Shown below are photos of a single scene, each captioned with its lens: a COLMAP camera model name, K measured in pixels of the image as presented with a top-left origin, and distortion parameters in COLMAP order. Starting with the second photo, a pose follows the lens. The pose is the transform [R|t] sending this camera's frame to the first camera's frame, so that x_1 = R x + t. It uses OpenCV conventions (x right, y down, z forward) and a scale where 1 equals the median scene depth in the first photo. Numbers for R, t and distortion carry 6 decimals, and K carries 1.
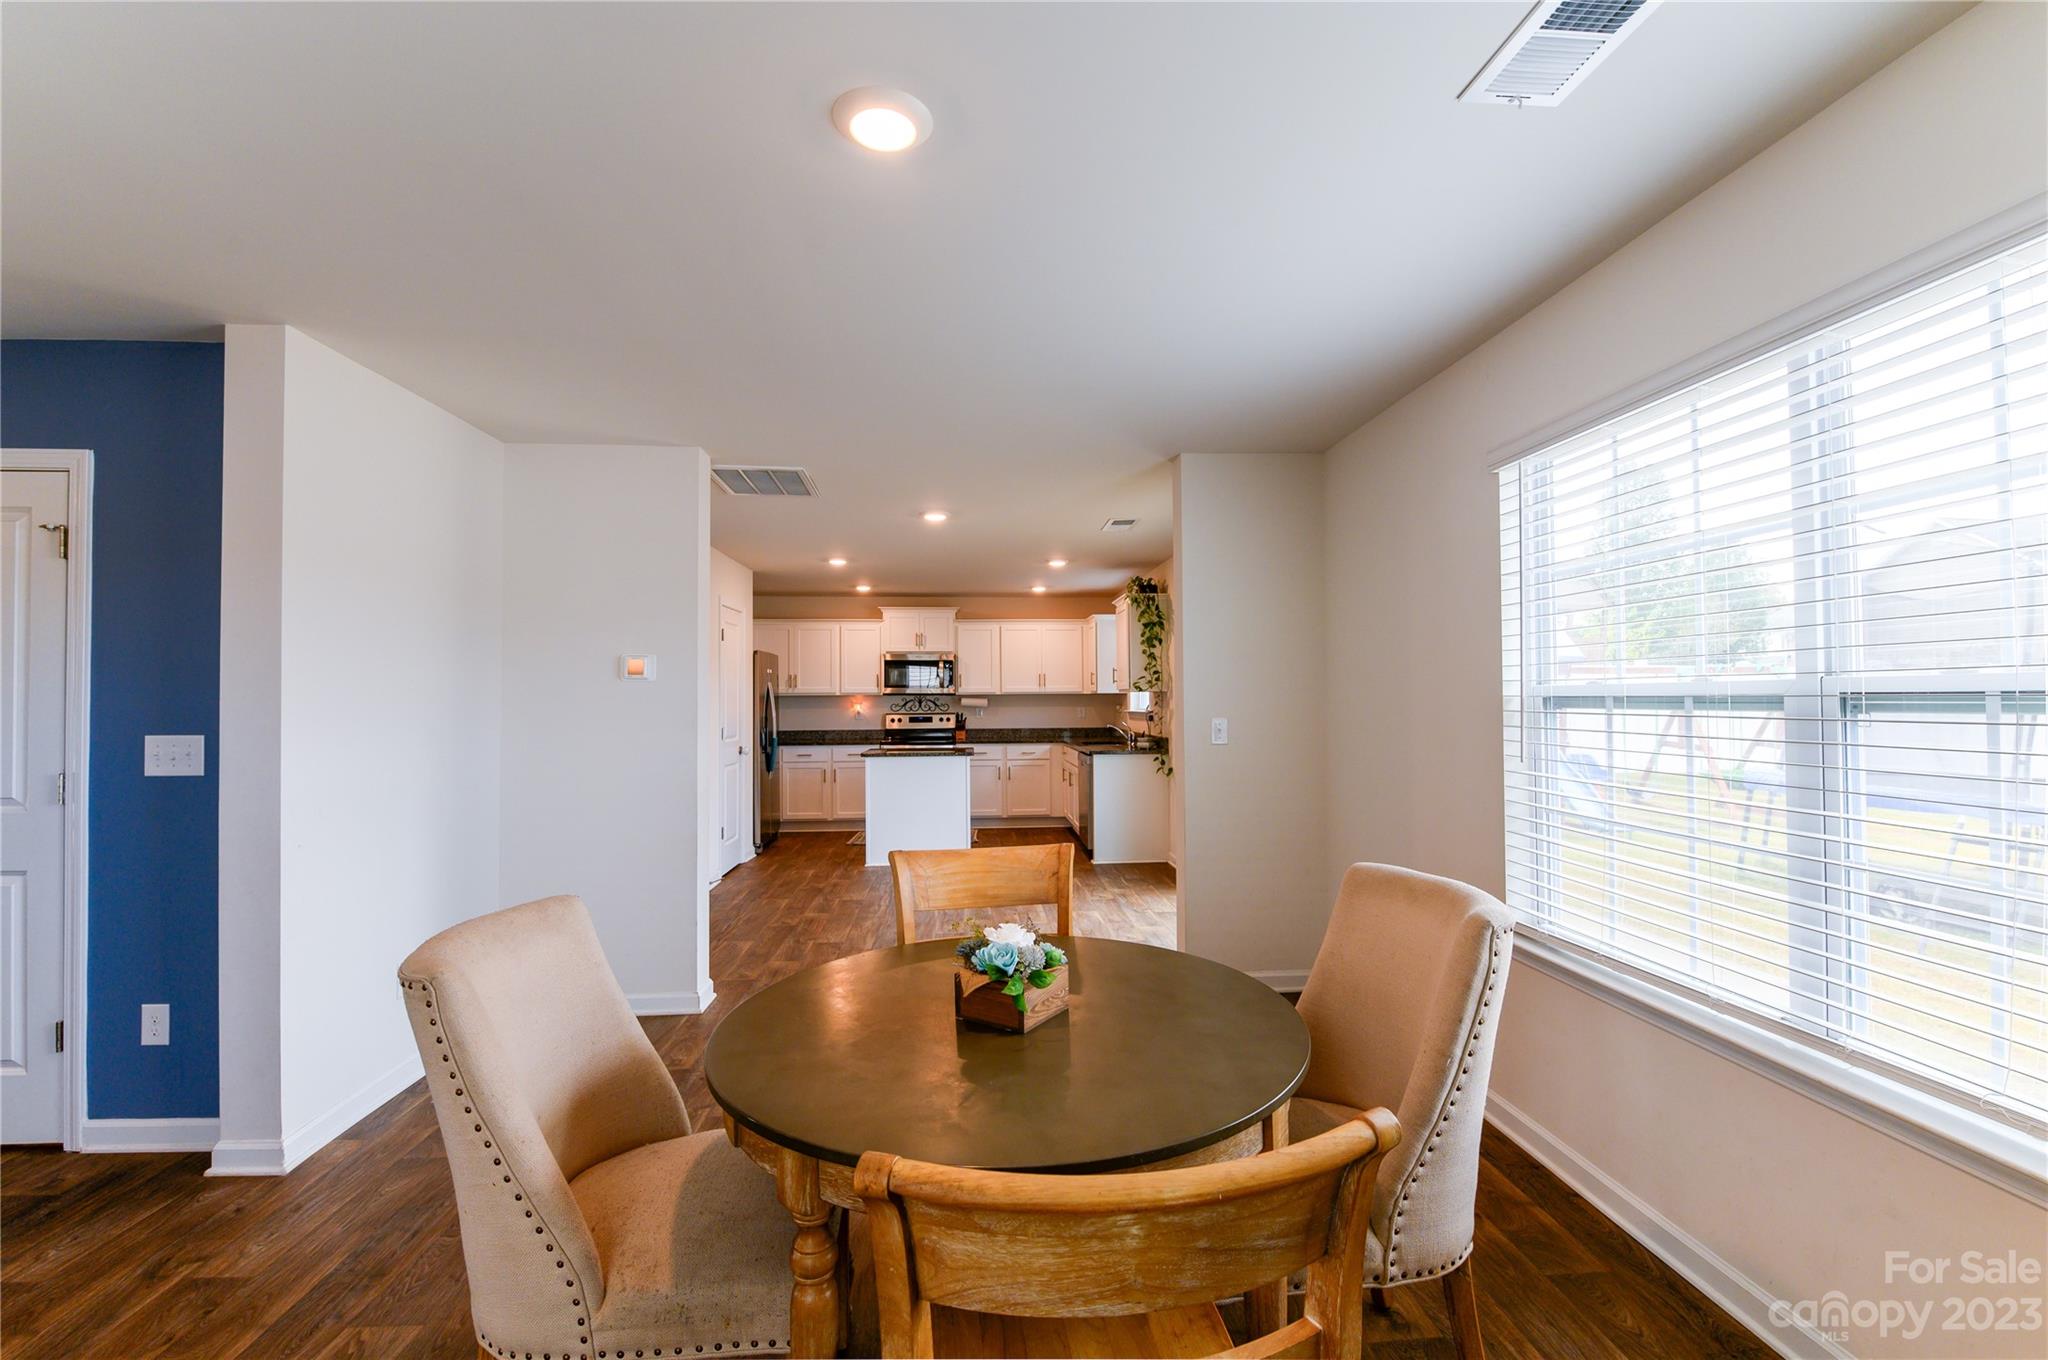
lens RADIAL K [[866.6, 0, 1033.9], [0, 866.6, 689.7], [0, 0, 1]] dist [0.008187, -0.009535]
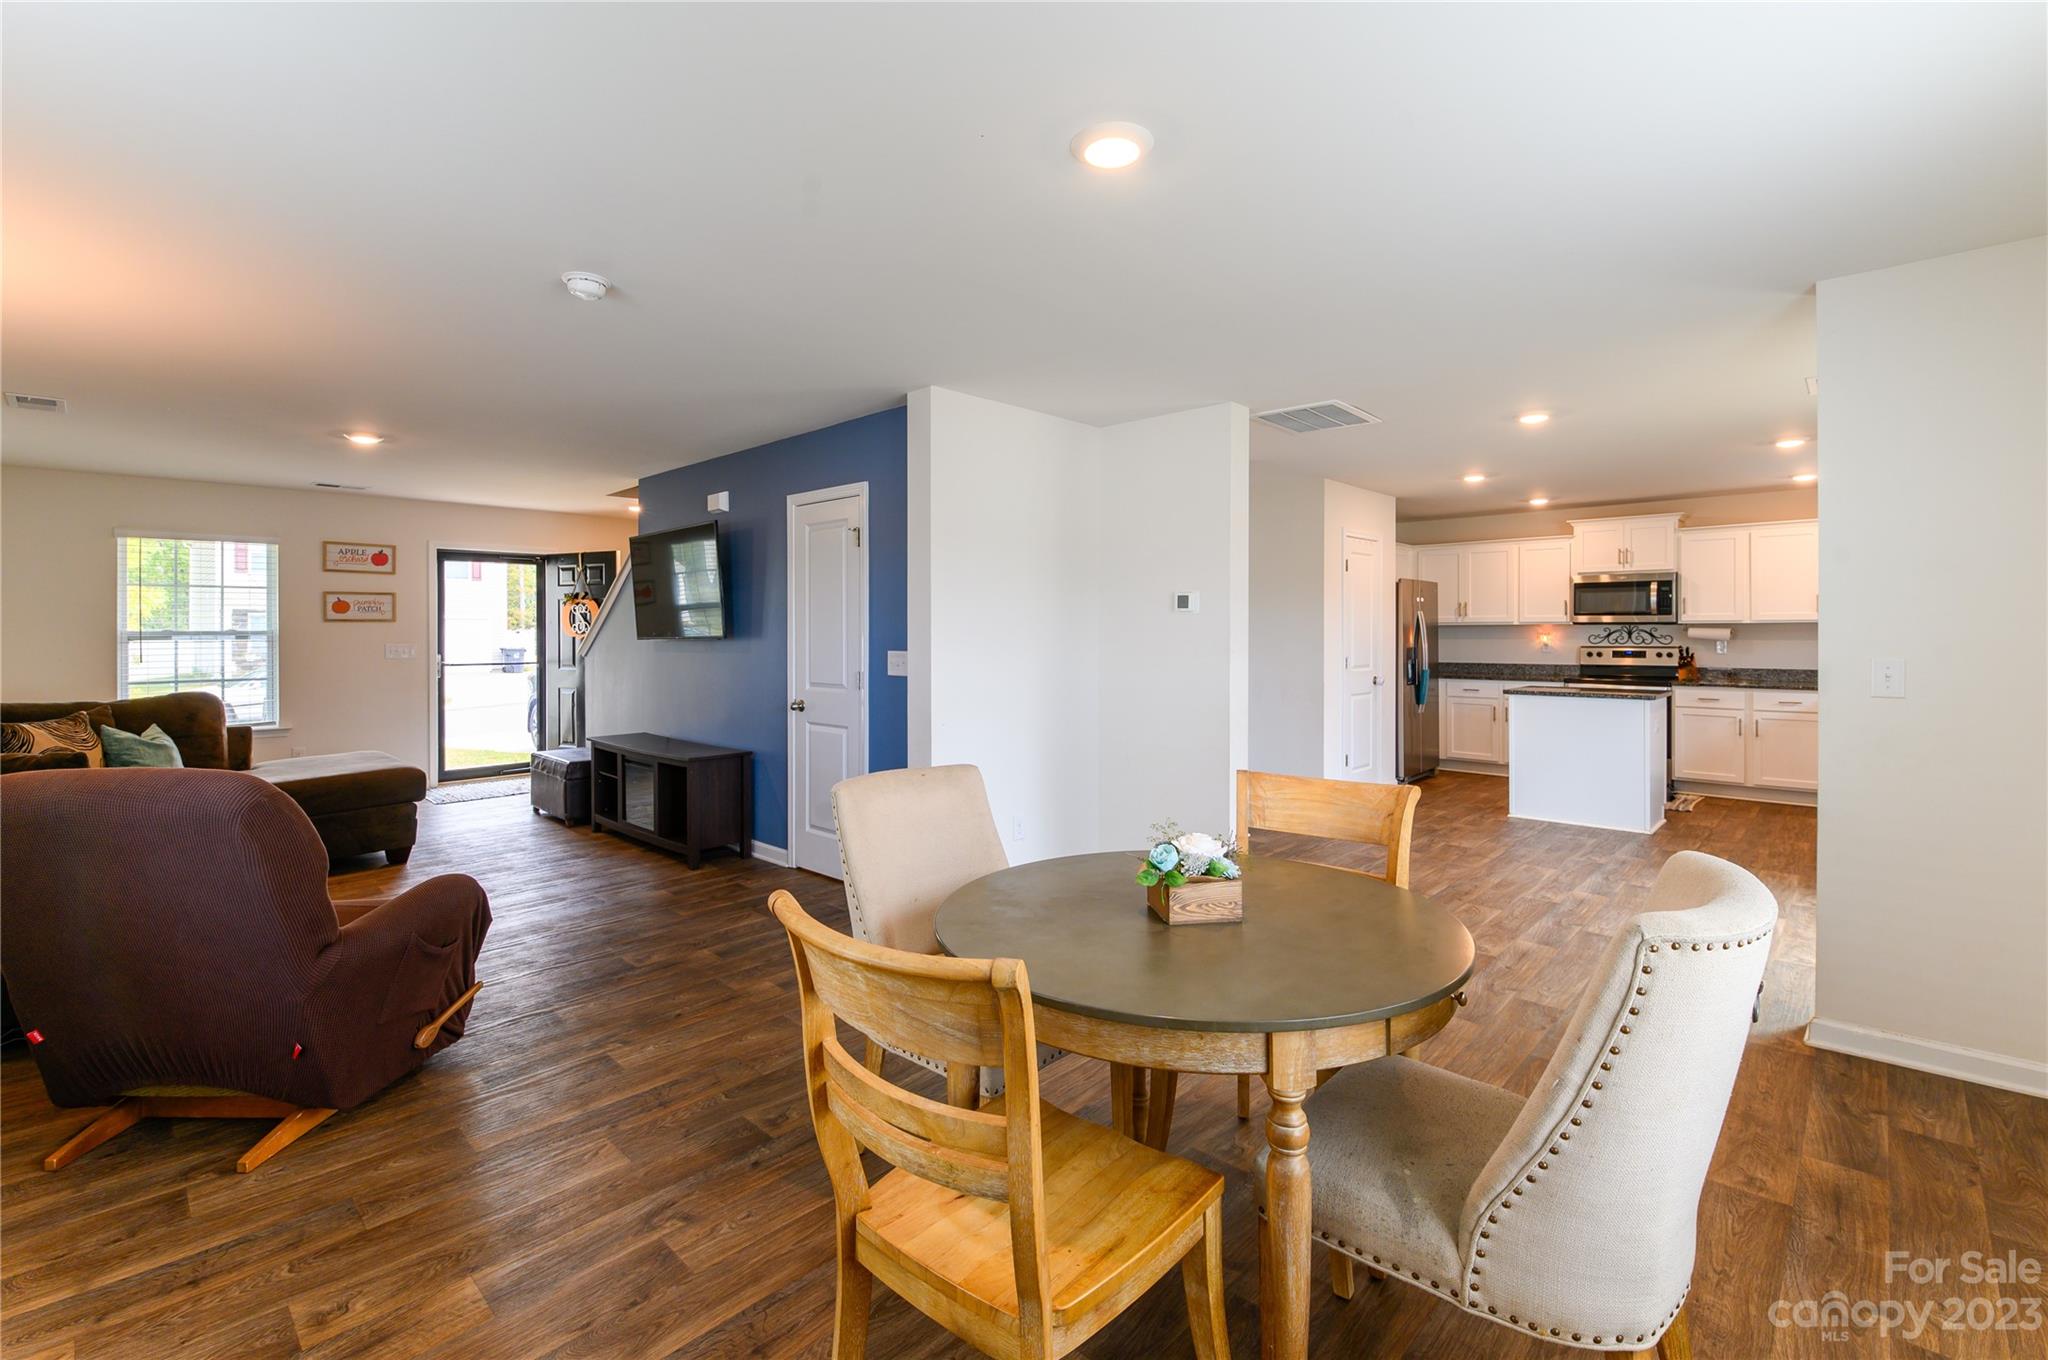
lens RADIAL K [[900.3, 0, 1032.0], [0, 900.3, 641.3], [0, 0, 1]] dist [0.007804, -0.009615]
pose [[0.669205, 0.012222, -0.742978, 0.130435], [0.006678, 0.999725, 0.022461, -0.000559], [0.743048, -0.019992, 0.668939, 0.014731]]
